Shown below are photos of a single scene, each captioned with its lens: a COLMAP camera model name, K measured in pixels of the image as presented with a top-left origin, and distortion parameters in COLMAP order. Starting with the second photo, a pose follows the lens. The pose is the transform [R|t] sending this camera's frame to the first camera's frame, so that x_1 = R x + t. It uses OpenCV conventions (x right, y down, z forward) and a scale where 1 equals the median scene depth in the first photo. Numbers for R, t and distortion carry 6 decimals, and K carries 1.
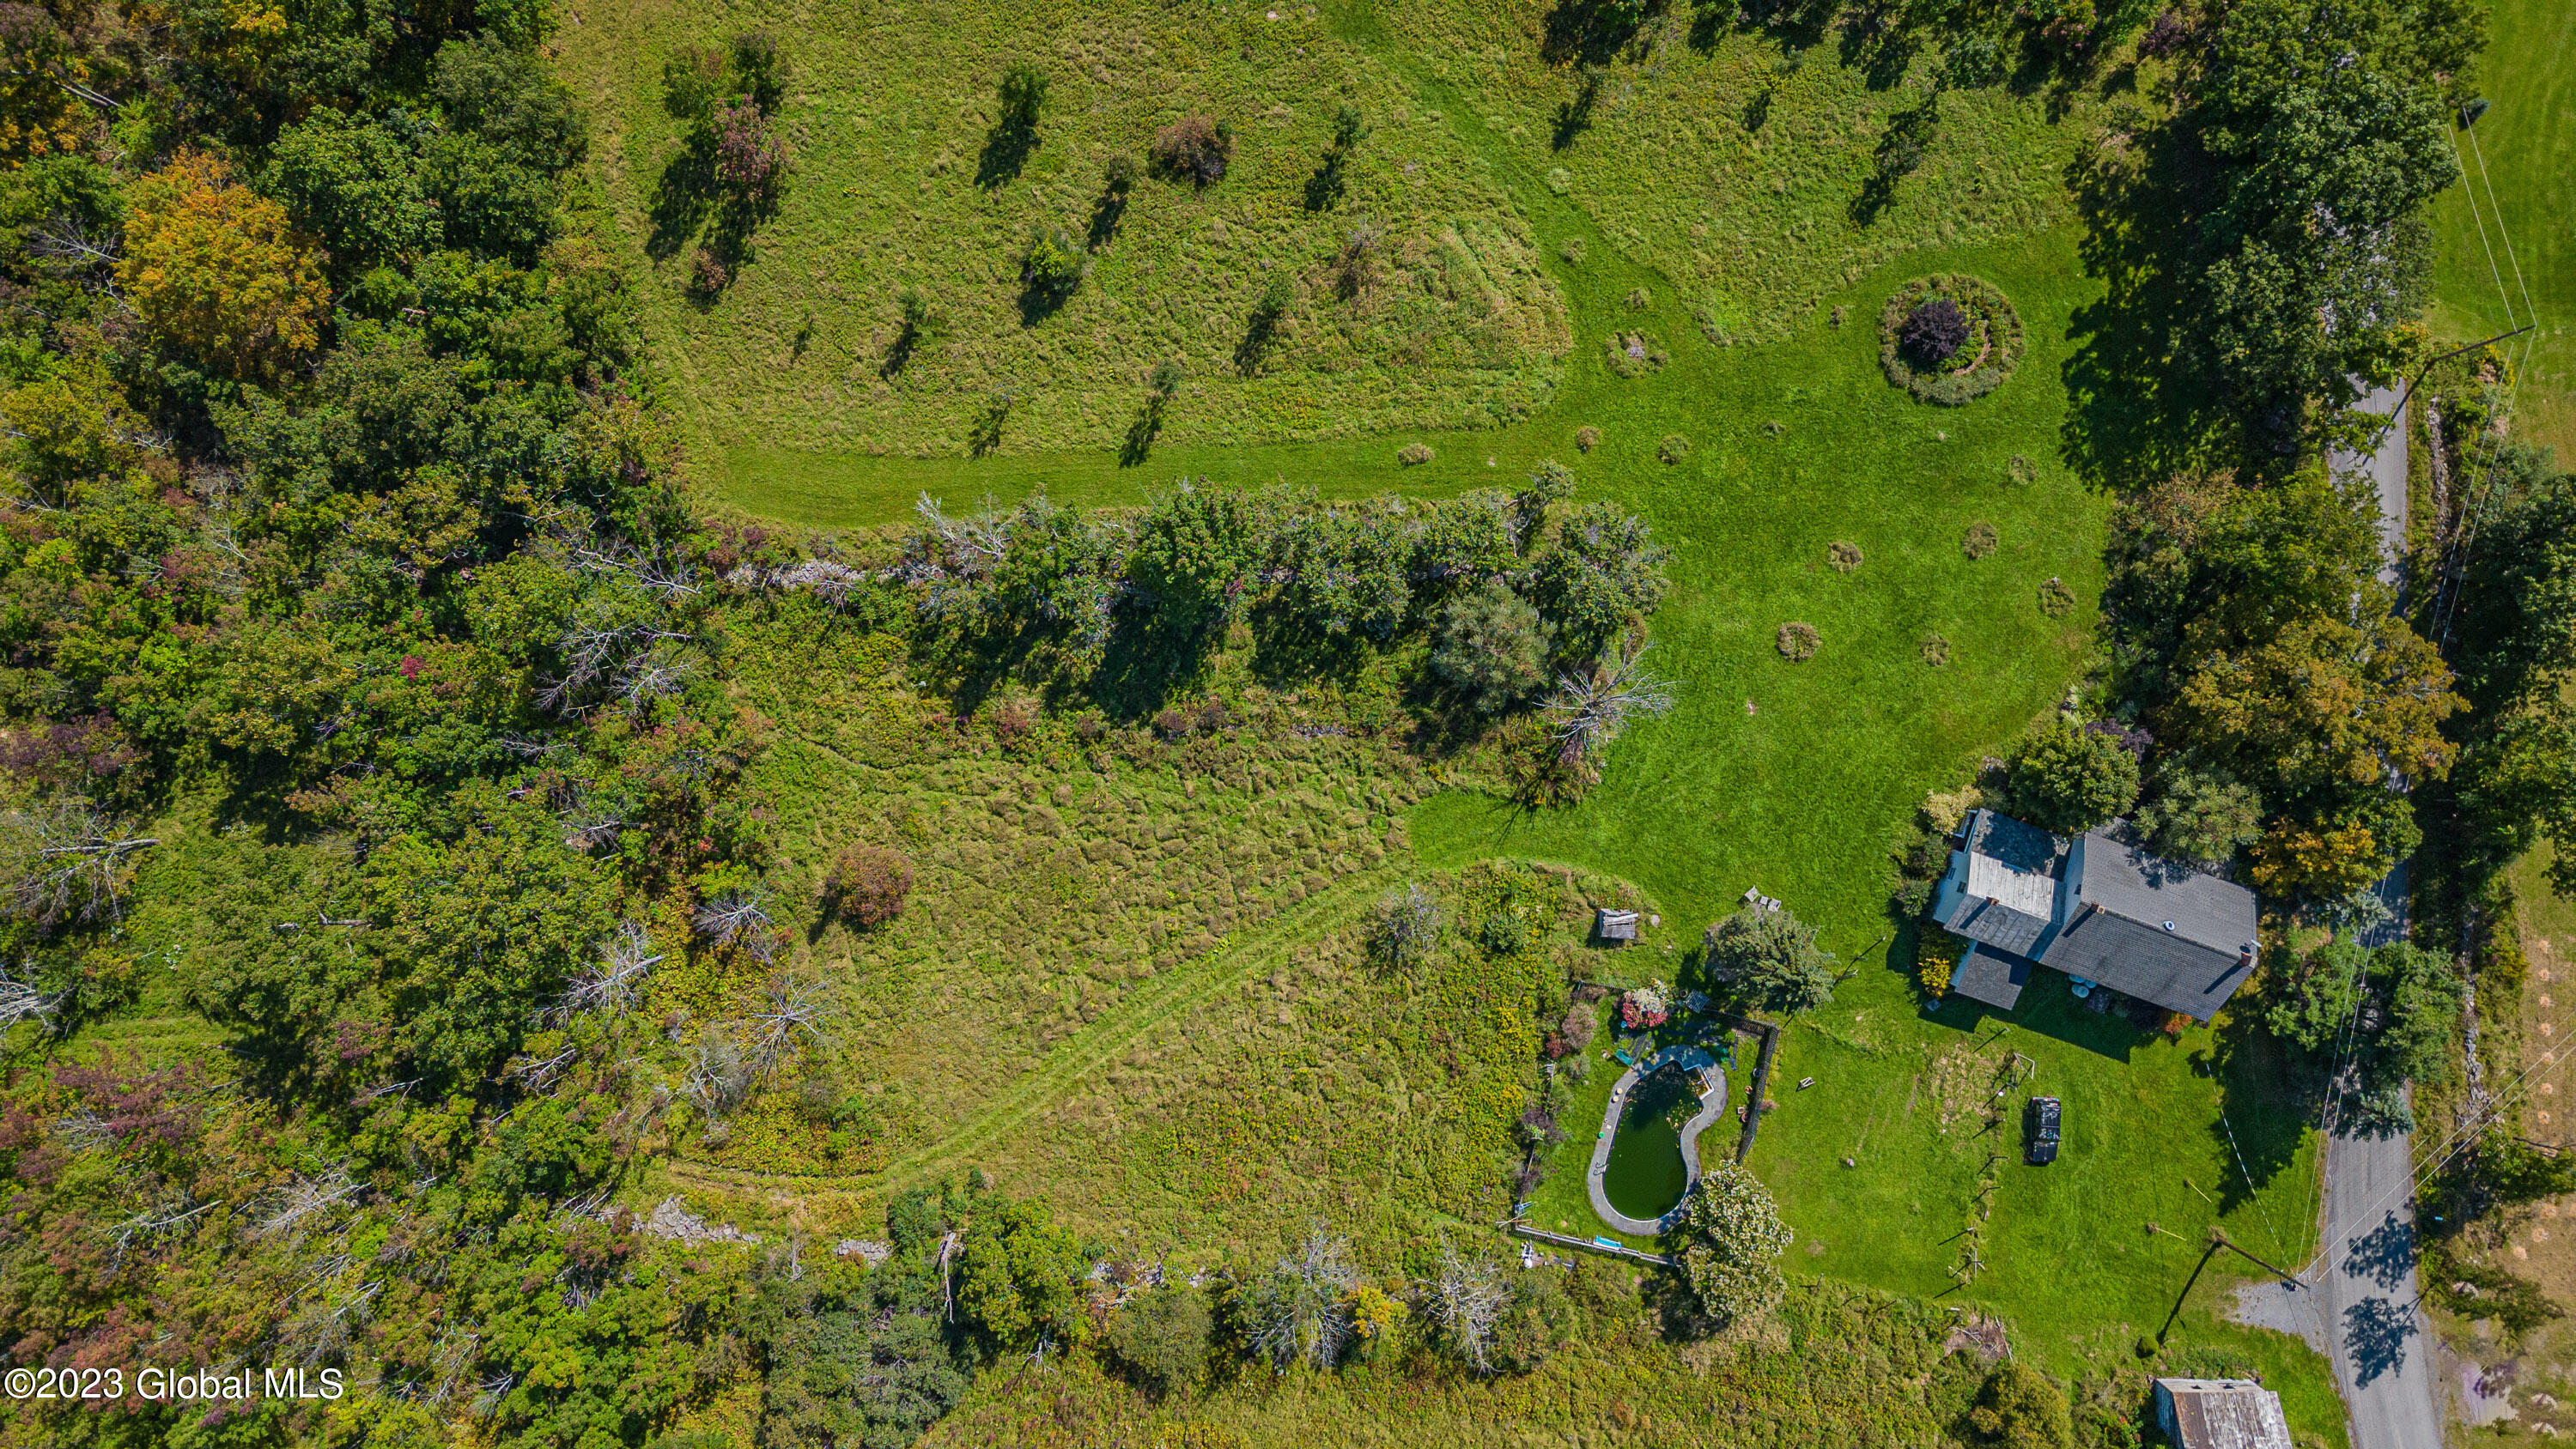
lens RADIAL K [[1800.1, 0, 1288.5], [0, 1800.1, 725.7], [0, 0, 1]] dist [0.070823, -0.071844]
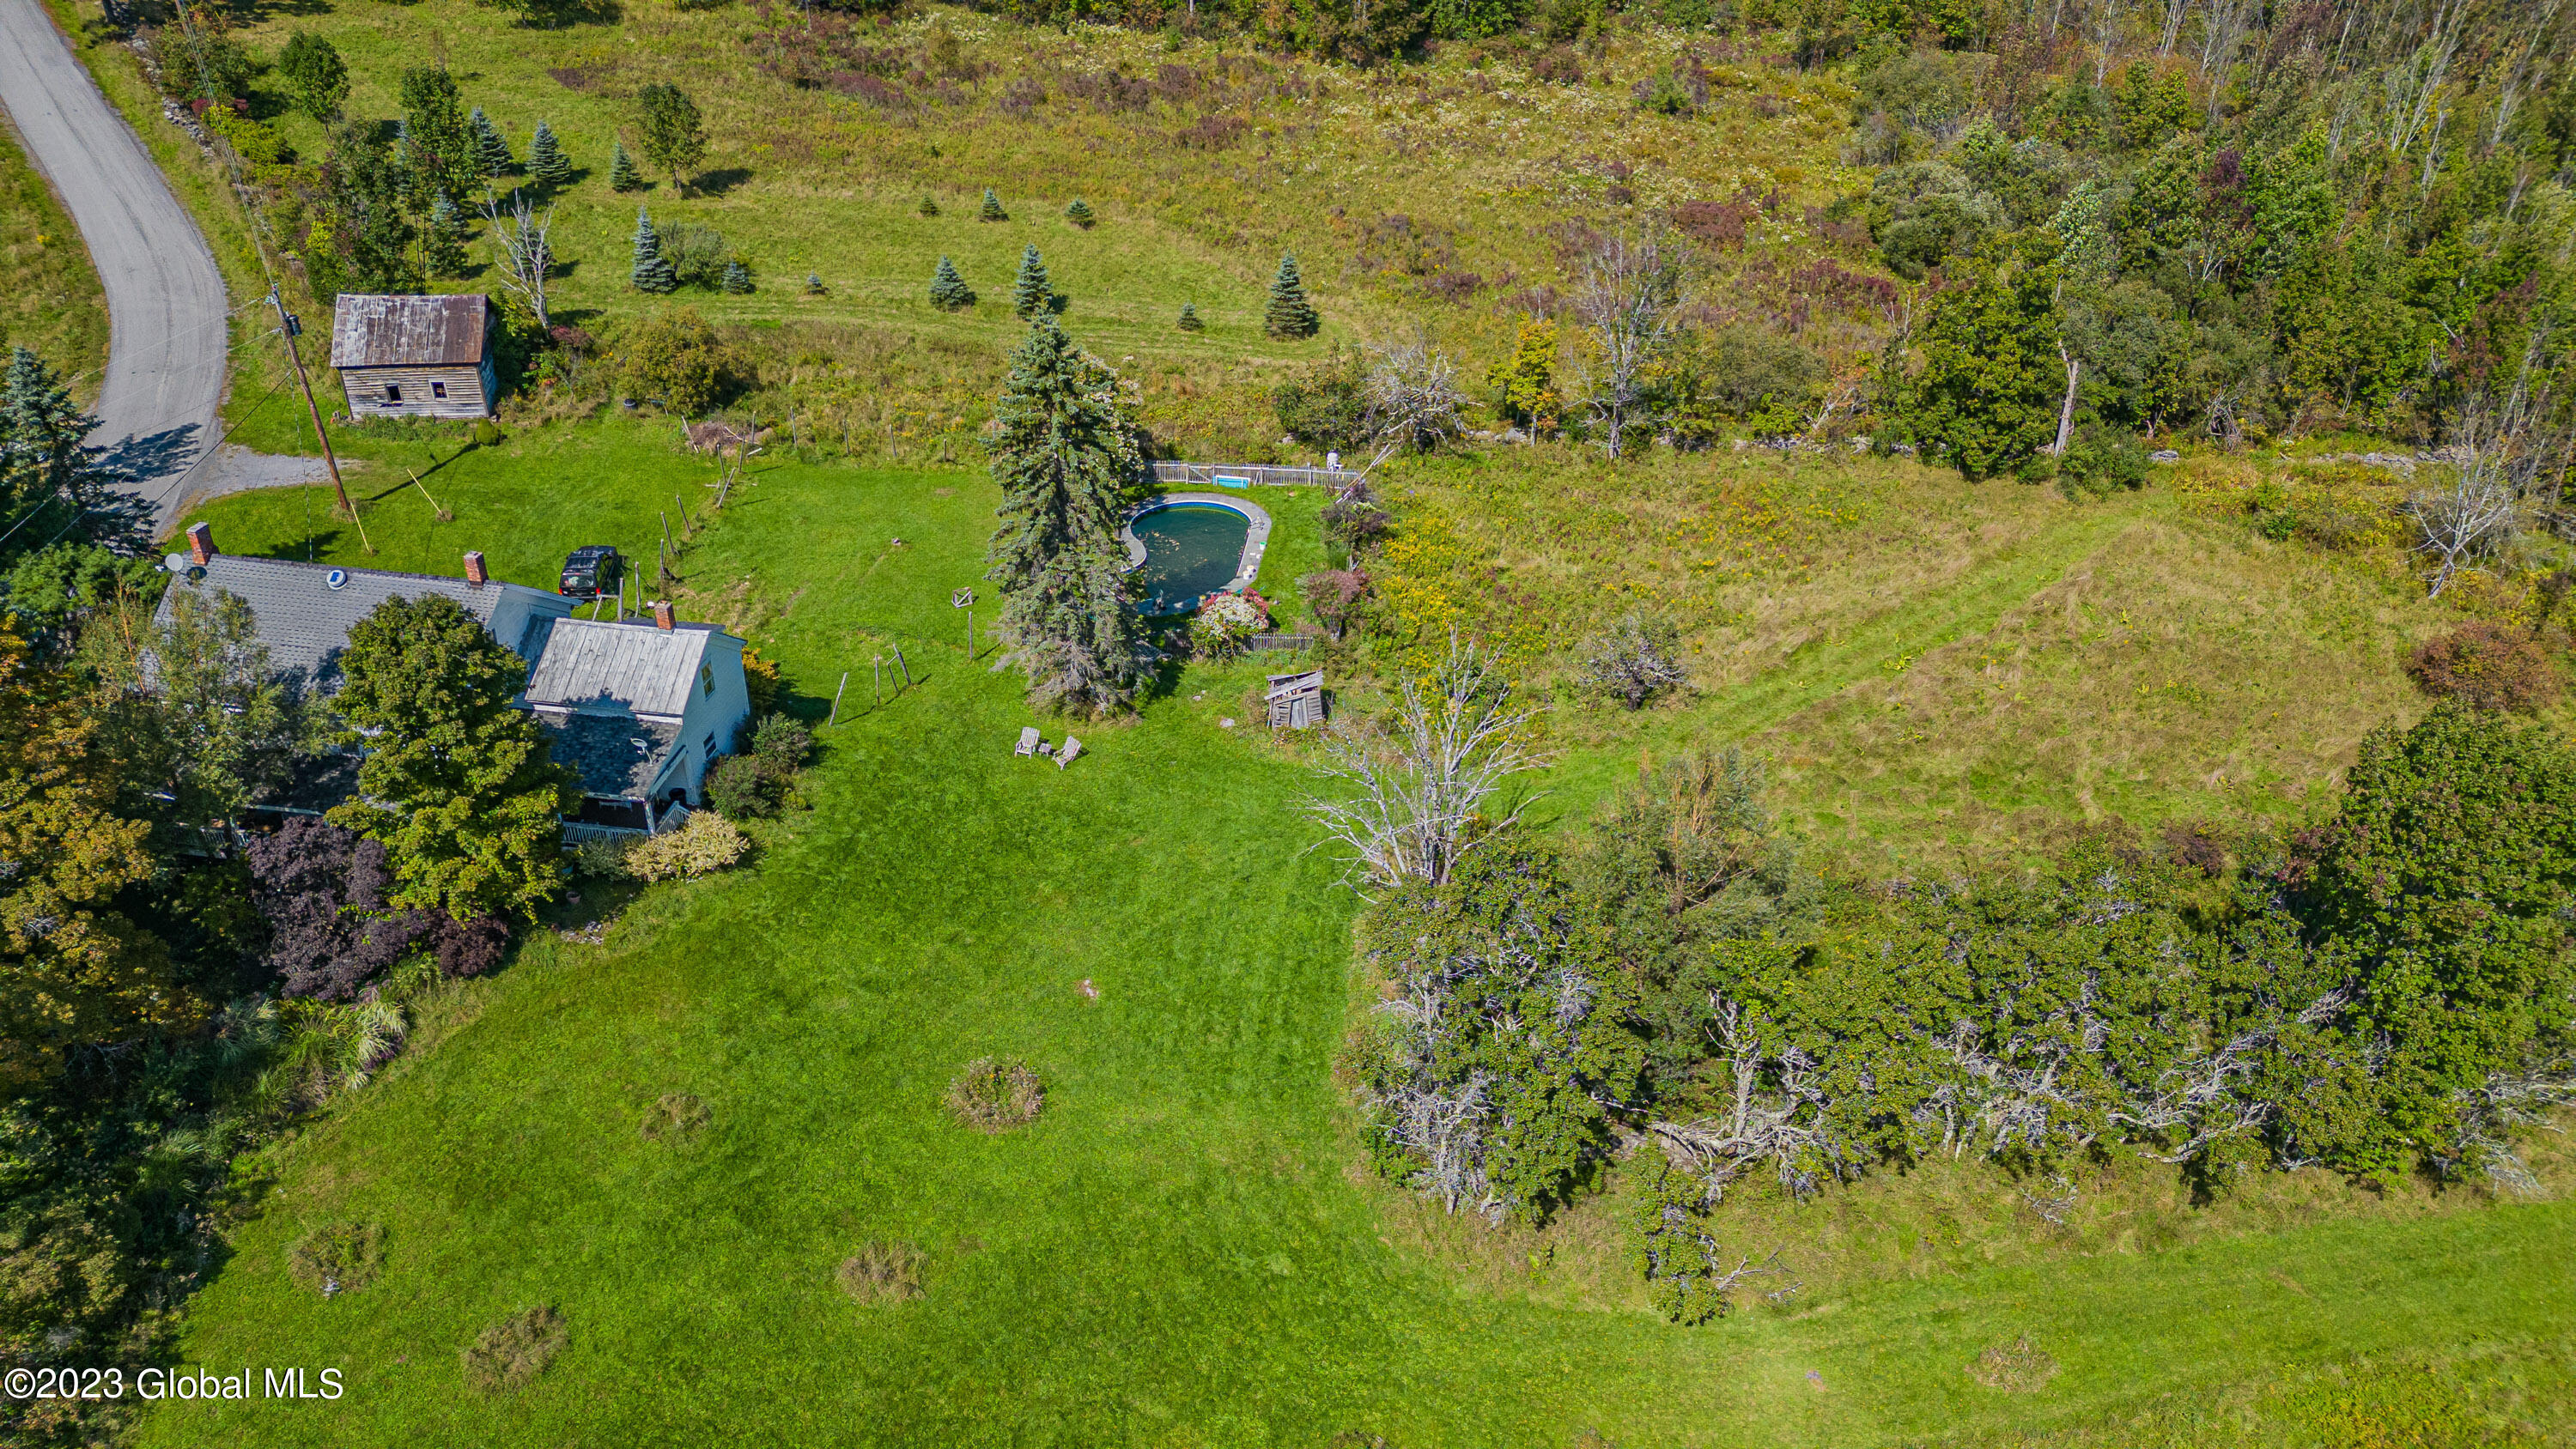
lens RADIAL K [[1800.1, 0, 1296.4], [0, 1800.1, 736.3], [0, 0, 1]] dist [0.070823, -0.071844]
pose [[-0.985704, 0.078217, -0.149228, 0.507766], [-0.167622, -0.544741, 0.821681, -0.698310], [-0.017021, 0.834949, 0.550064, 1.298461]]
